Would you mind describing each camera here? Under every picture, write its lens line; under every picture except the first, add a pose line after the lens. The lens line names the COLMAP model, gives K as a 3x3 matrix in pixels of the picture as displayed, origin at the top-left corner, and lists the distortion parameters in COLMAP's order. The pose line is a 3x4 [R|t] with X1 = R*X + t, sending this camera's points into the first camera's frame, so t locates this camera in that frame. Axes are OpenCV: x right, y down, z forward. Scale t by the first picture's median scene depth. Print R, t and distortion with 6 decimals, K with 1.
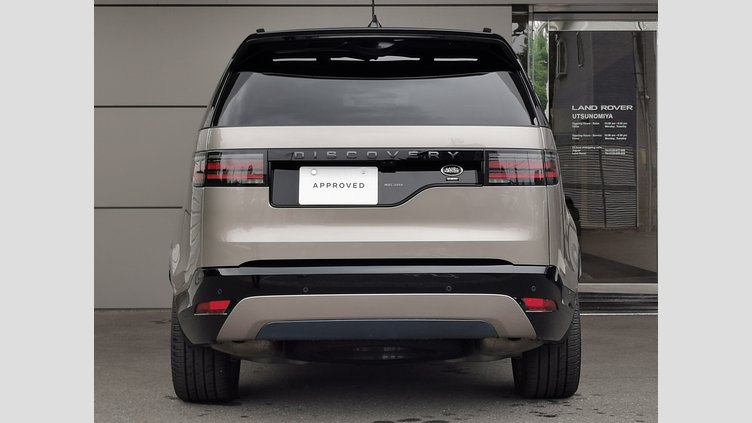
lens RADIAL K [[1749.7, 0, 381.4], [0, 1749.7, 211.2], [0, 0, 1]] dist [0.045950, 0.000000]
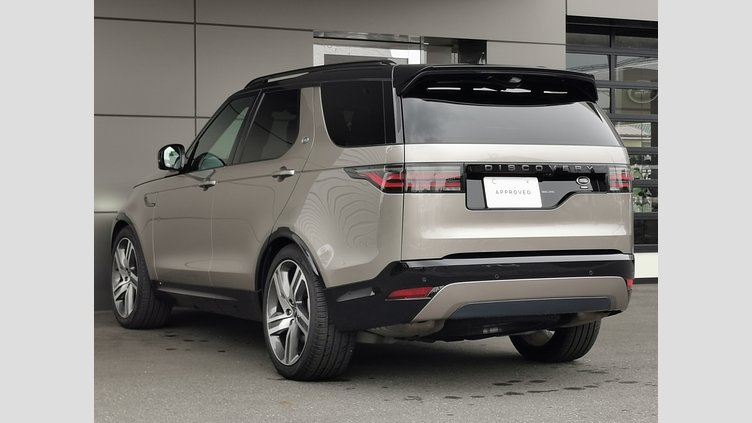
lens RADIAL K [[2011.4, 0, 375.7], [0, 2011.4, 212.4], [0, 0, 1]] dist [0.009890, 0.000000]
pose [[0.826123, -0.005968, 0.563459, -0.872550], [0.009145, 0.999954, -0.002817, 0.002678], [-0.563416, 0.007480, 0.826140, -0.122470]]
